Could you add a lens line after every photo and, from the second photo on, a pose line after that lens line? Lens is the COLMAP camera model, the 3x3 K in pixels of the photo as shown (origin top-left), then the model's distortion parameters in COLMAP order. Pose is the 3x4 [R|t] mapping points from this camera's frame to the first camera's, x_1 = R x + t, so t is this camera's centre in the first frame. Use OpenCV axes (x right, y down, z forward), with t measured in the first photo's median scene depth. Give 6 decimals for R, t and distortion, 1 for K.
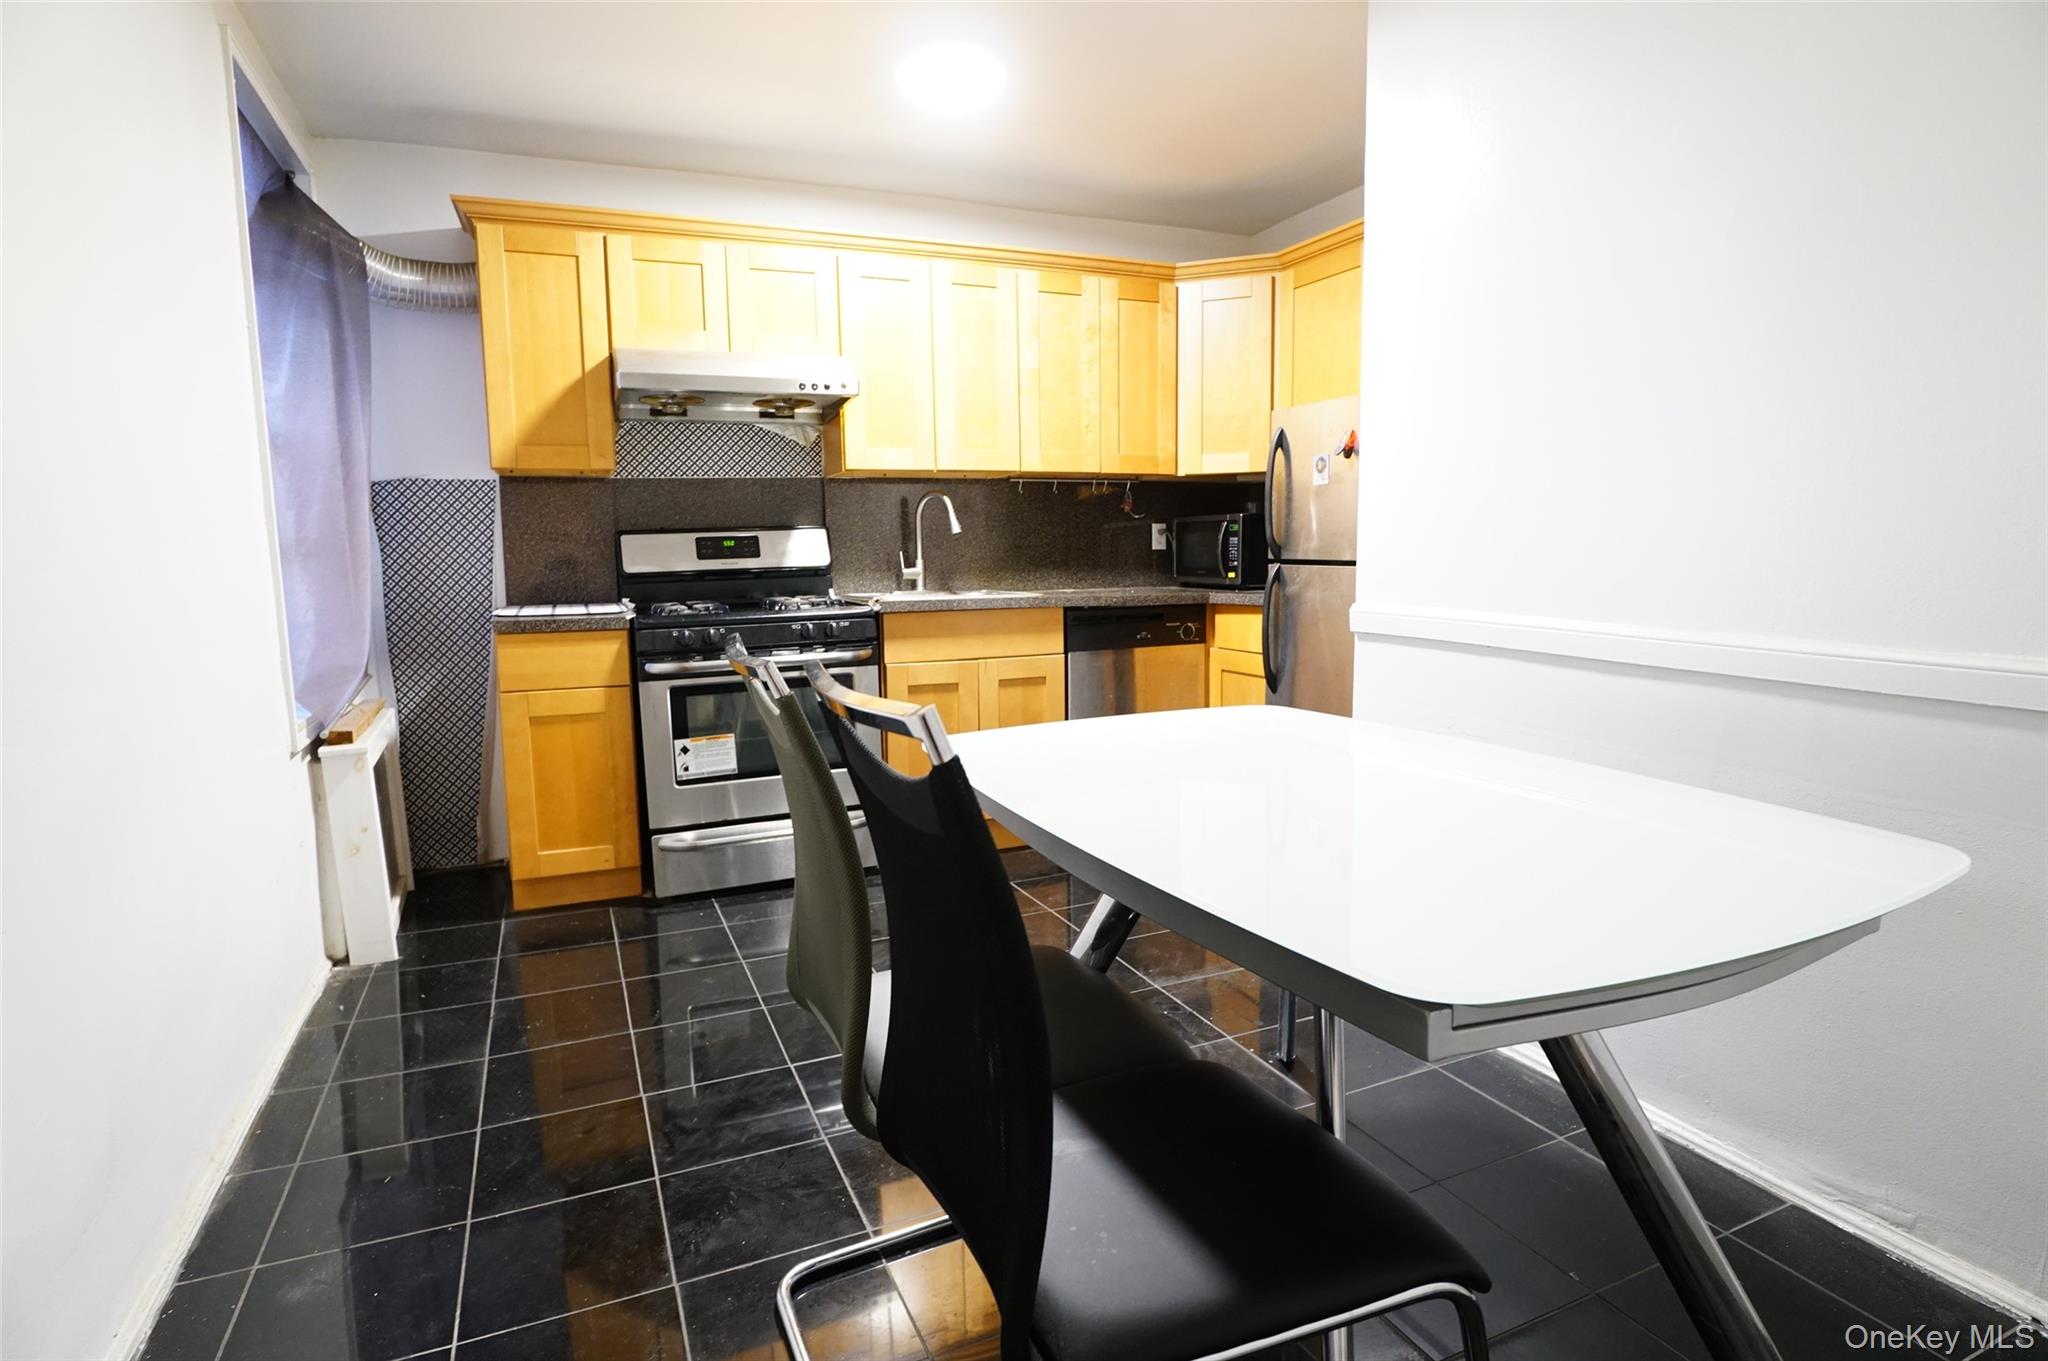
lens RADIAL K [[1050.3, 0, 1011.7], [0, 1050.3, 686.4], [0, 0, 1]] dist [-0.044541, -0.000053]
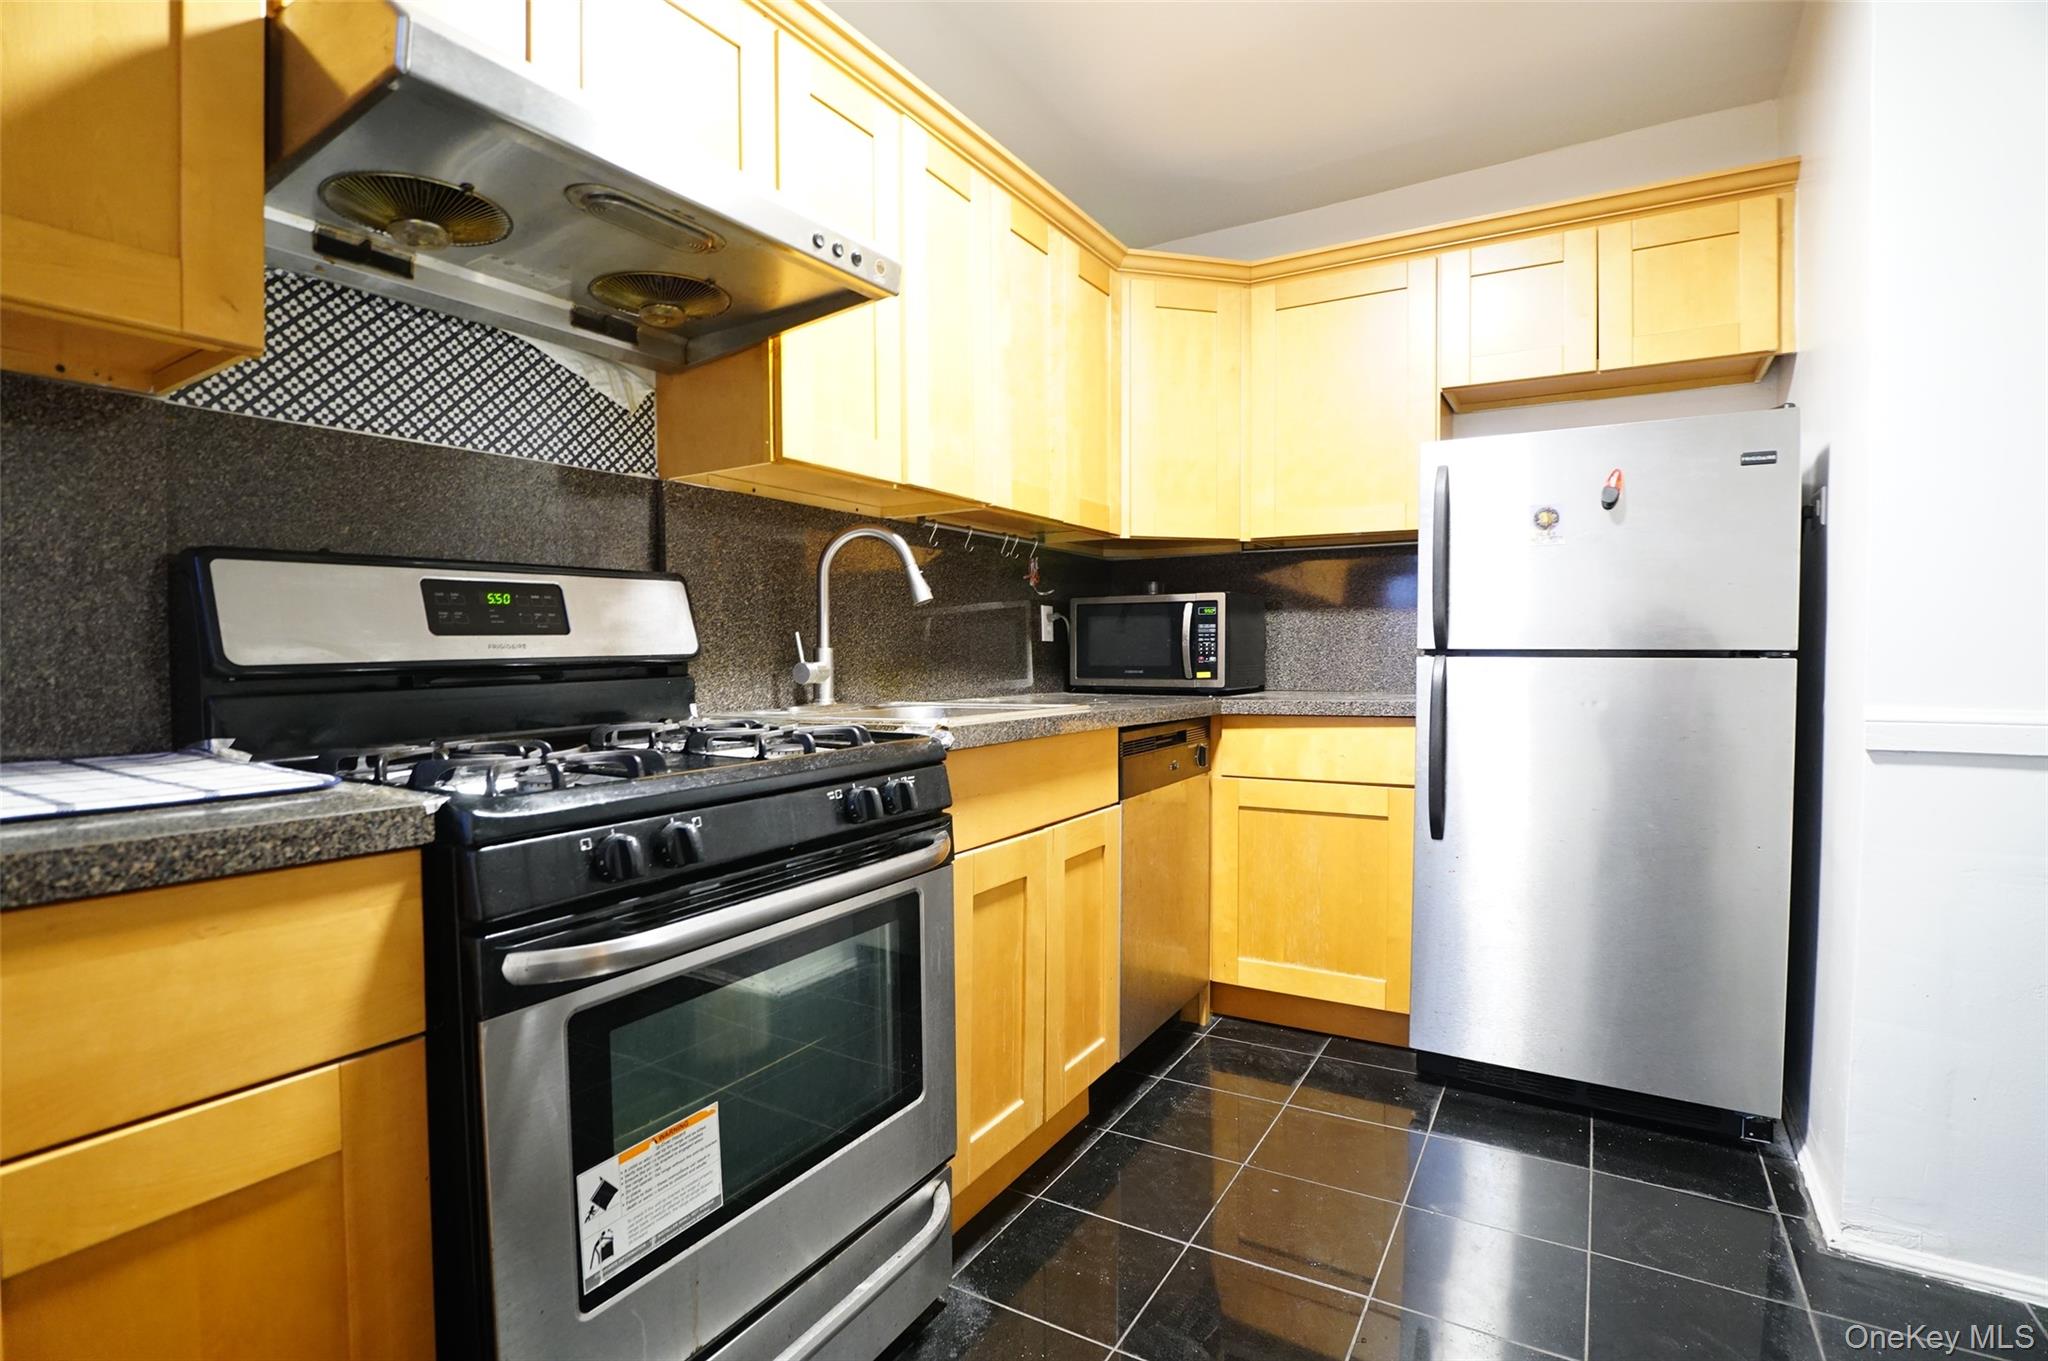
lens RADIAL K [[981.6, 0, 1010.3], [0, 981.6, 688.8], [0, 0, 1]] dist [-0.047448, 0.007856]
pose [[0.817289, -0.008646, 0.576164, -0.328313], [0.066085, 0.994696, -0.078815, -0.056539], [-0.572426, 0.102490, 0.813526, 0.570217]]
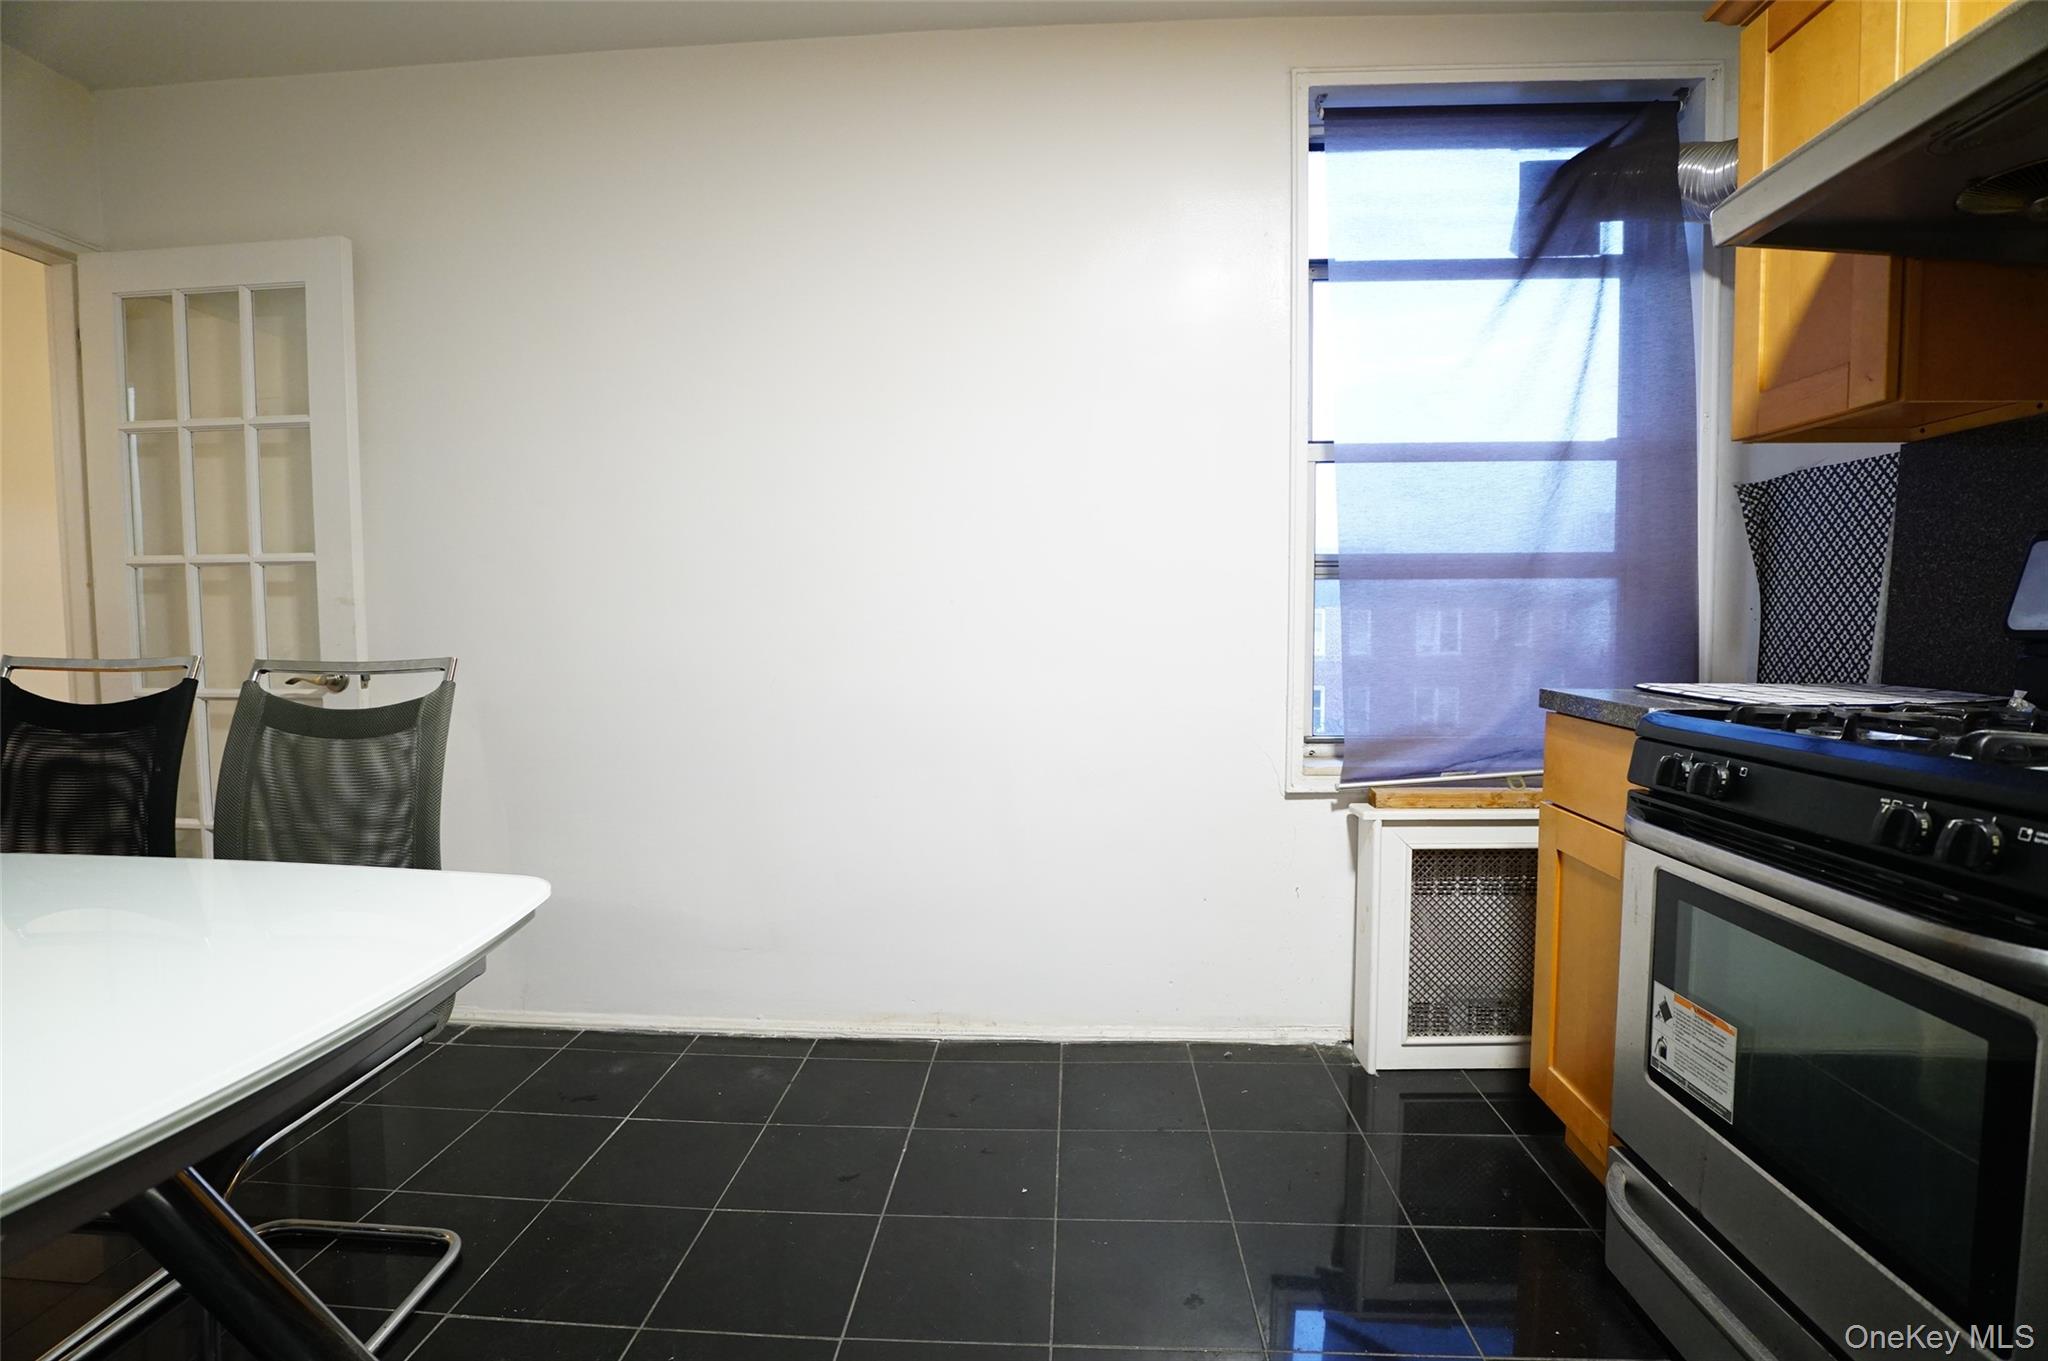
lens RADIAL K [[981.6, 0, 1010.3], [0, 981.6, 688.8], [0, 0, 1]] dist [-0.047448, 0.007856]
pose [[-0.458791, 0.081829, -0.884768, 0.155595], [-0.105215, 0.983742, 0.145541, -0.094356], [0.882293, 0.159864, -0.442723, 0.782441]]
